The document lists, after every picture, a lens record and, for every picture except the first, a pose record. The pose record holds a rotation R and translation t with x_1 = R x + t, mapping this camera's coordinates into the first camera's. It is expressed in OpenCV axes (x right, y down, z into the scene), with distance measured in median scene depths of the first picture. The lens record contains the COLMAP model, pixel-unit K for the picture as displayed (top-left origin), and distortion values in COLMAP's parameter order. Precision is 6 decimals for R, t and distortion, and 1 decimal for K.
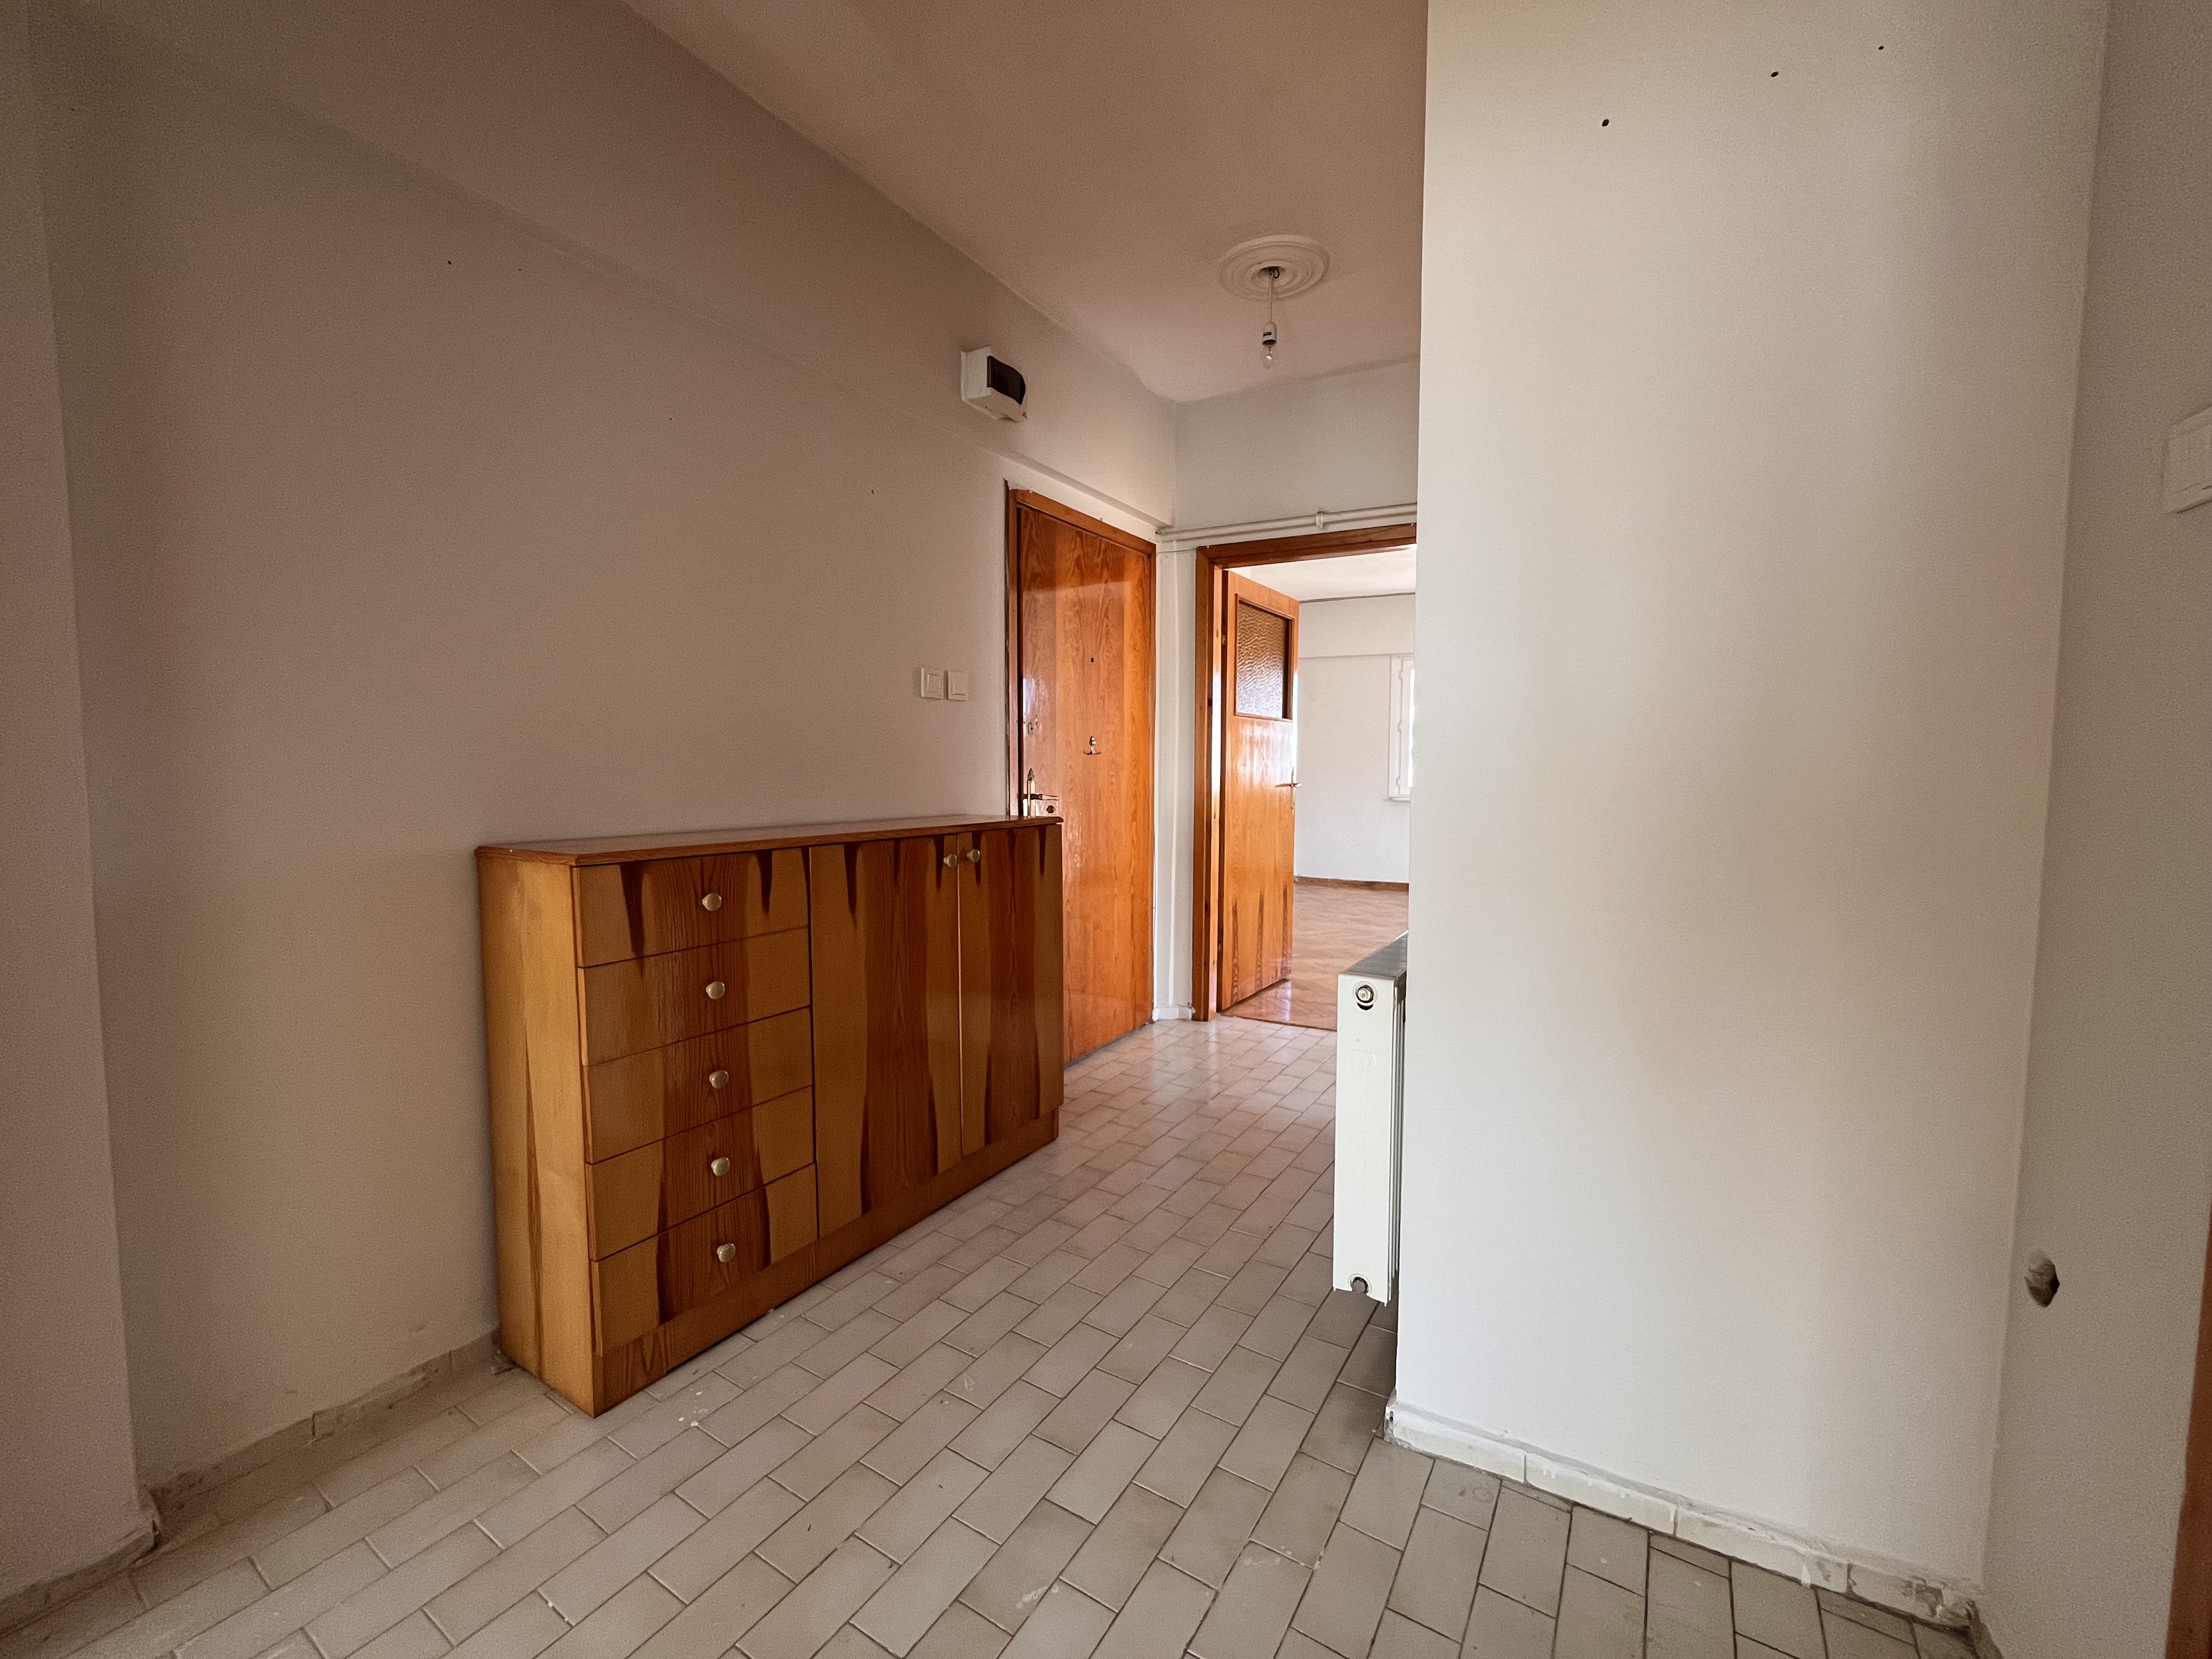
lens RADIAL K [[898.5, 0, 1100.9], [0, 898.5, 831.5], [0, 0, 1]] dist [-0.002948, -0.000458]
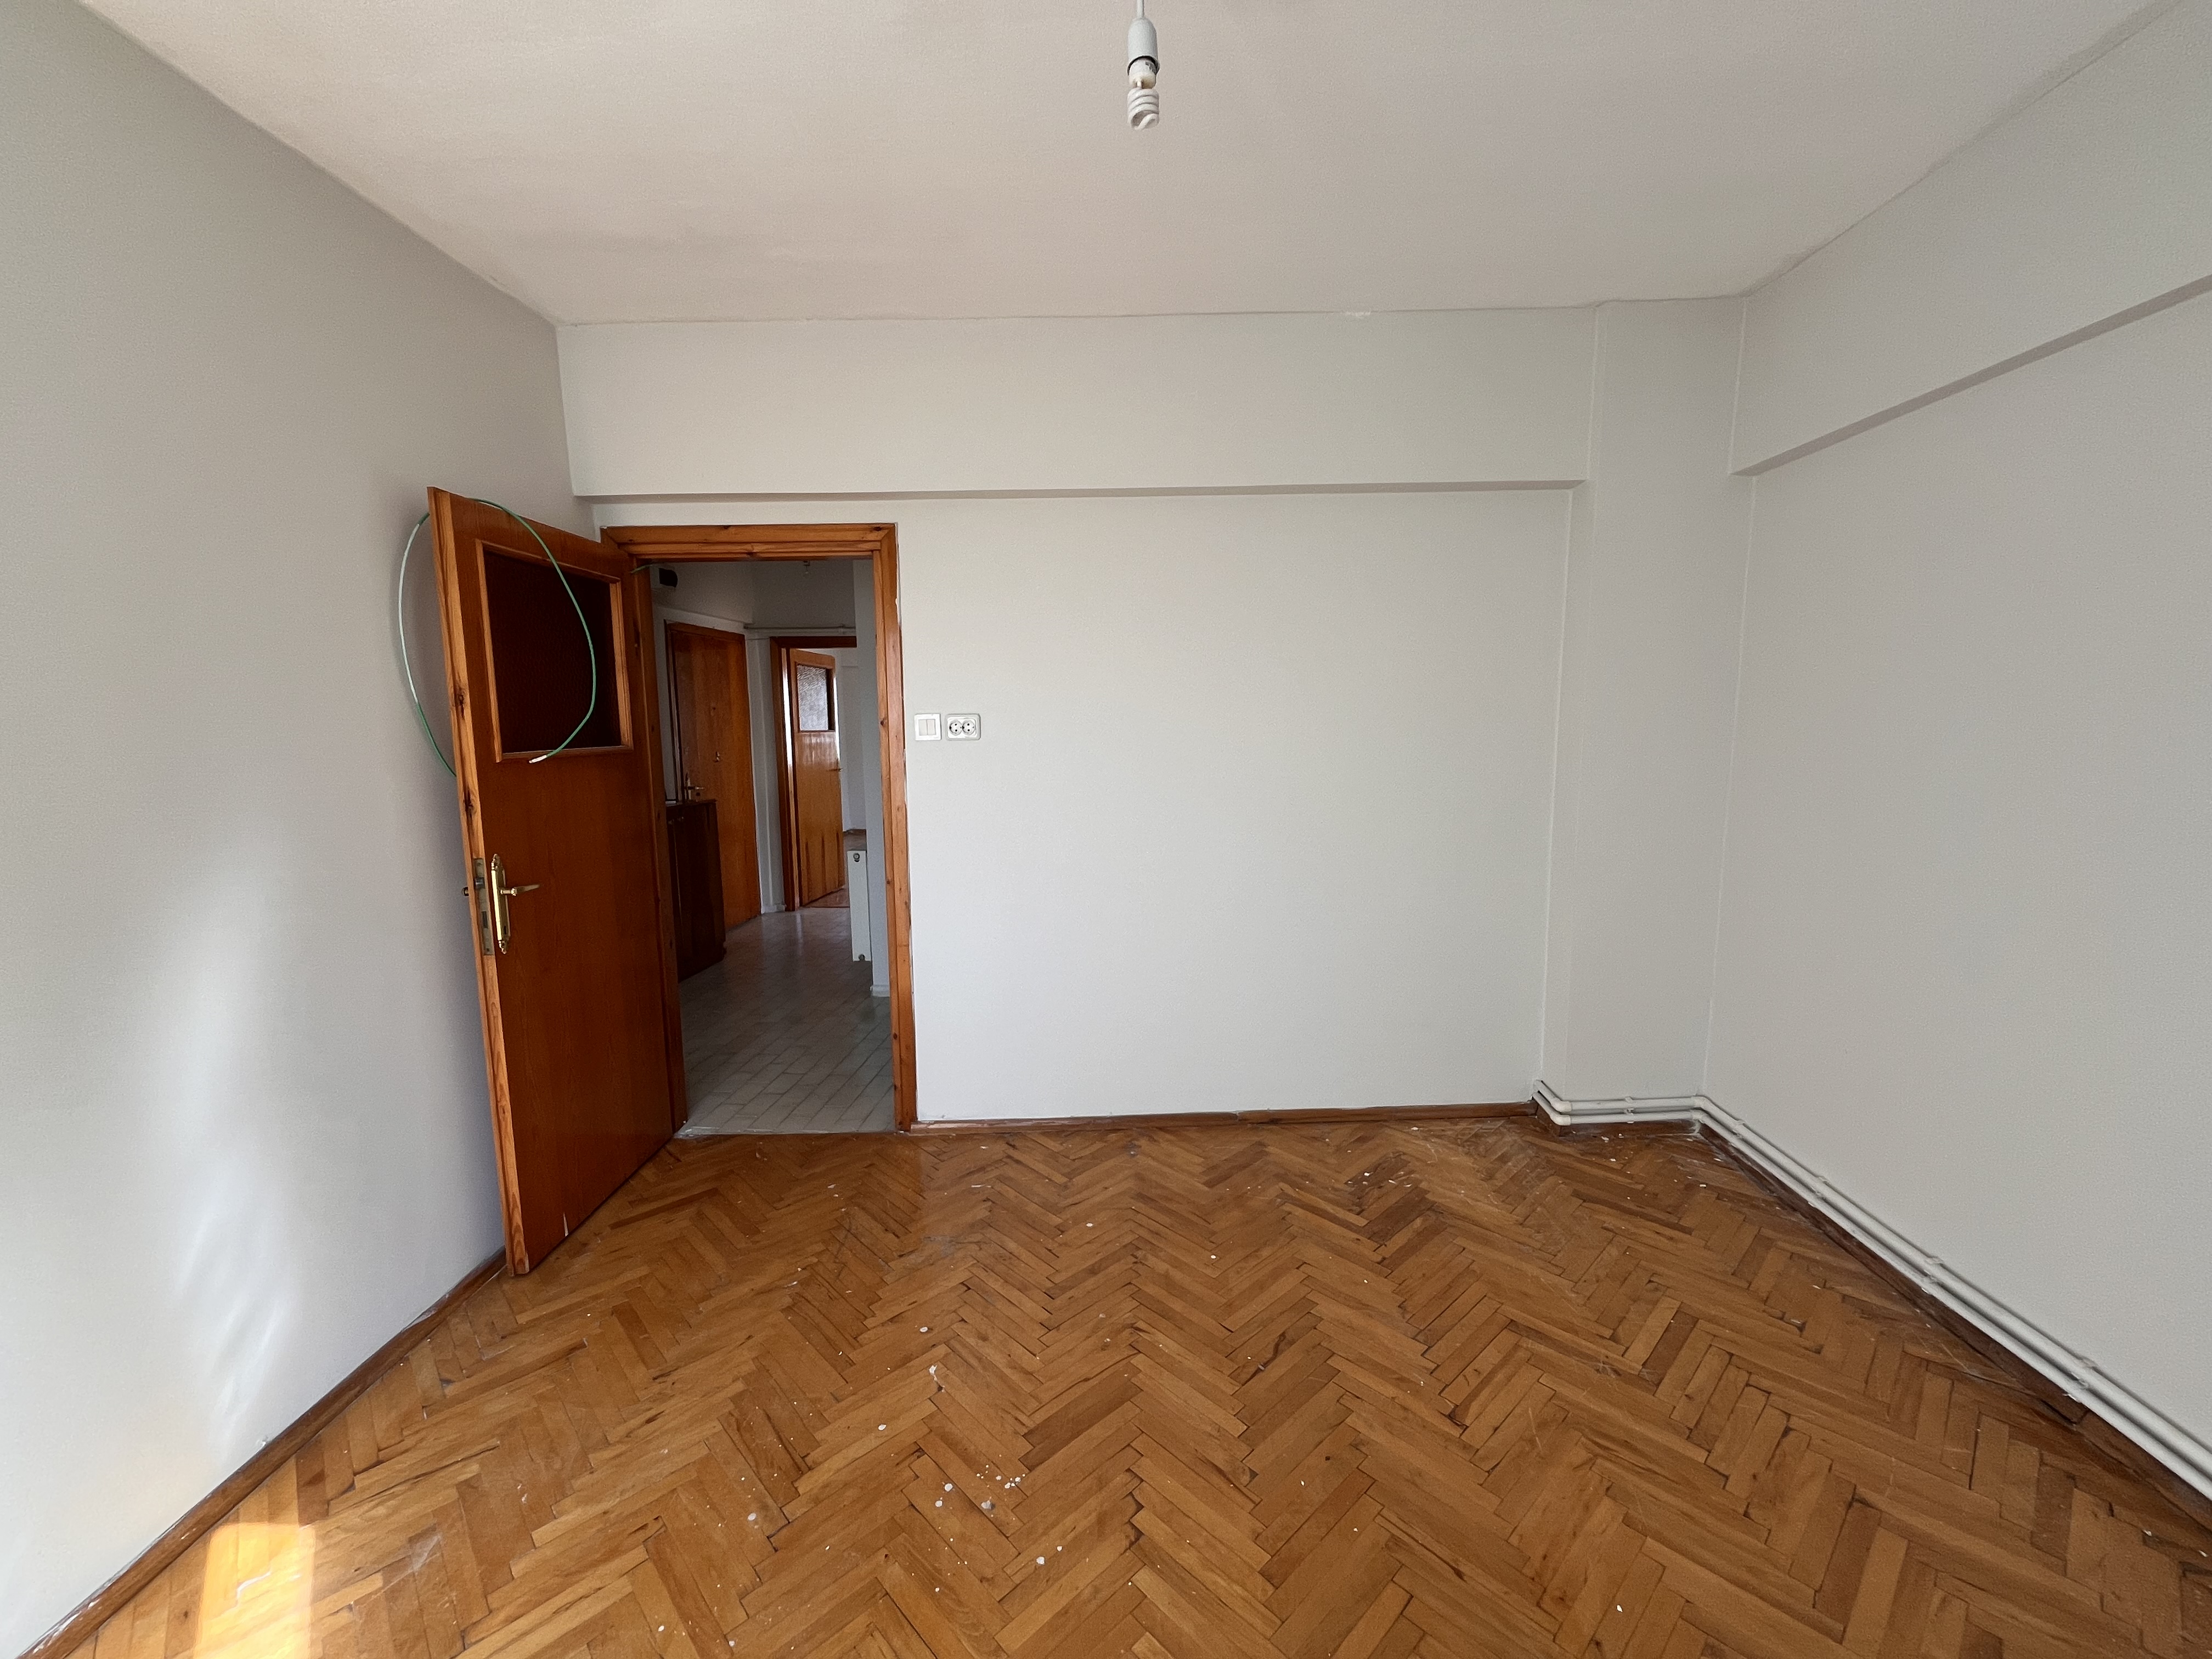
lens RADIAL K [[898.5, 0, 1100.9], [0, 898.5, 831.5], [0, 0, 1]] dist [-0.002948, -0.000458]
pose [[0.888991, -0.069545, 0.452612, -0.193862], [0.049060, 0.997176, 0.056857, -0.015712], [-0.455288, -0.028340, 0.889893, -1.203434]]
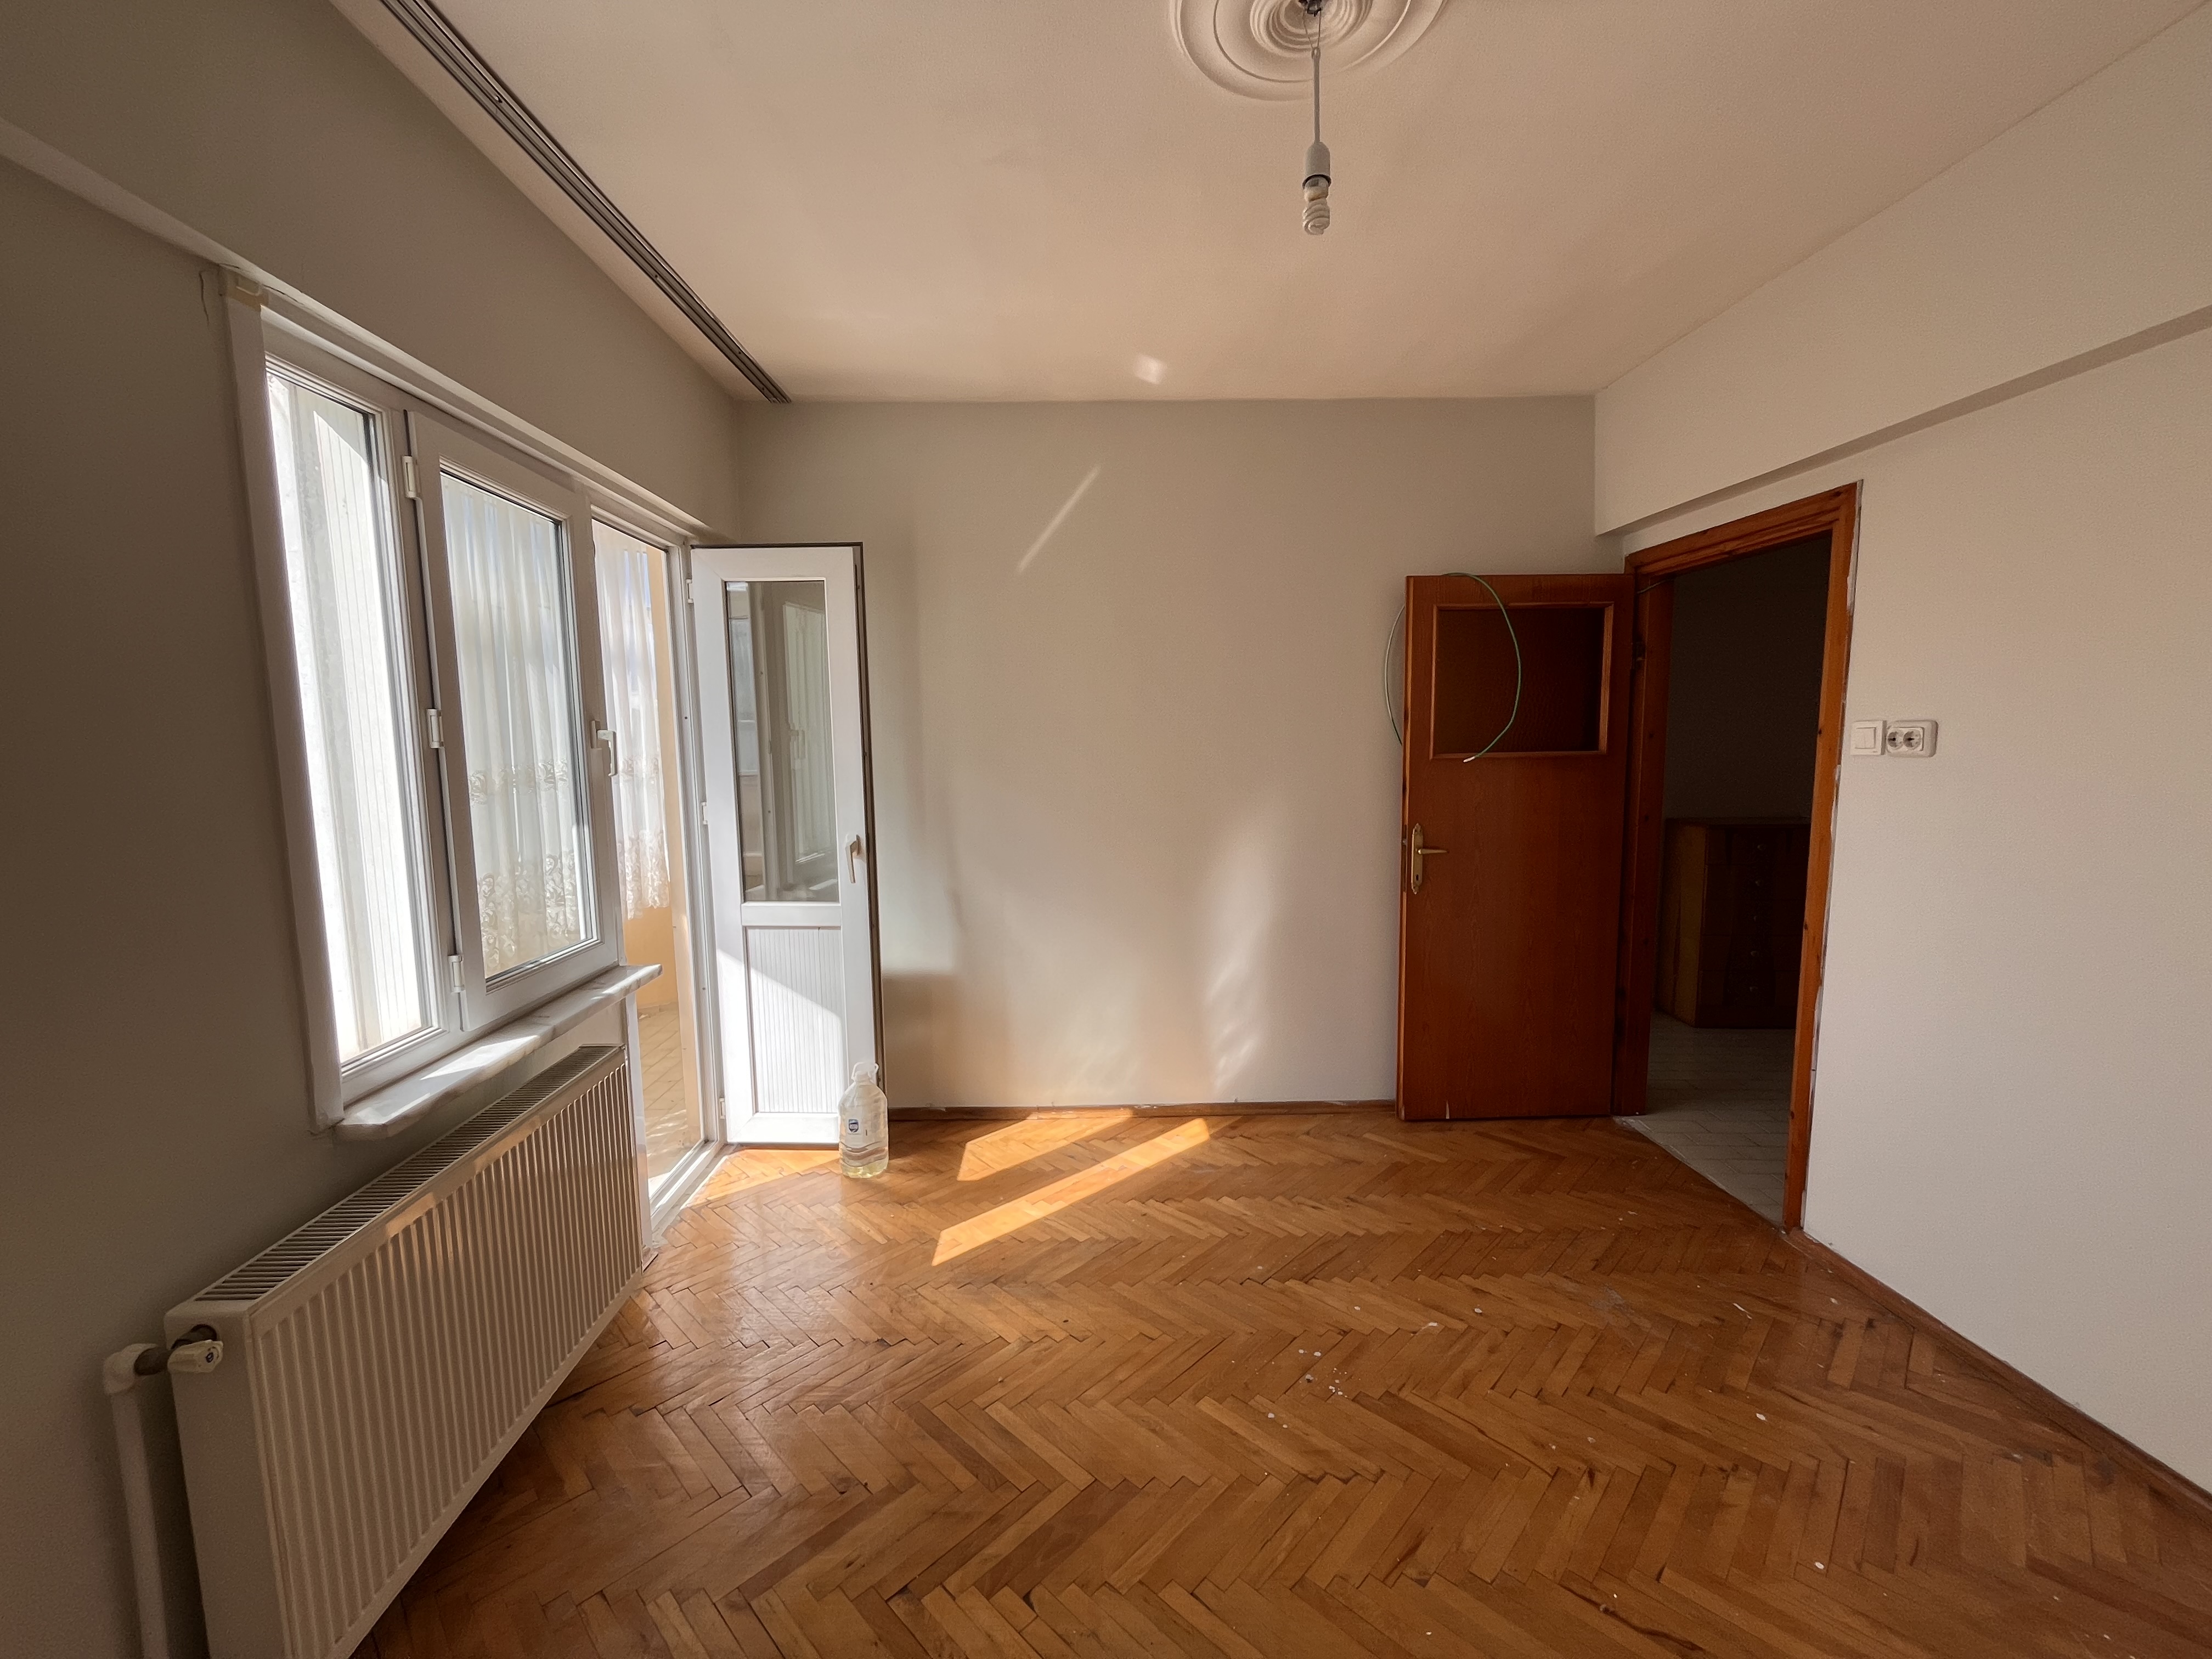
lens RADIAL K [[895.8, 0, 1102.0], [0, 895.8, 833.6], [0, 0, 1]] dist [0.000083, -0.000687]
pose [[0.491775, 0.084225, -0.866639, 0.519547], [-0.051167, 0.996386, 0.067799, -0.022209], [0.869218, 0.011002, 0.494307, -1.162329]]
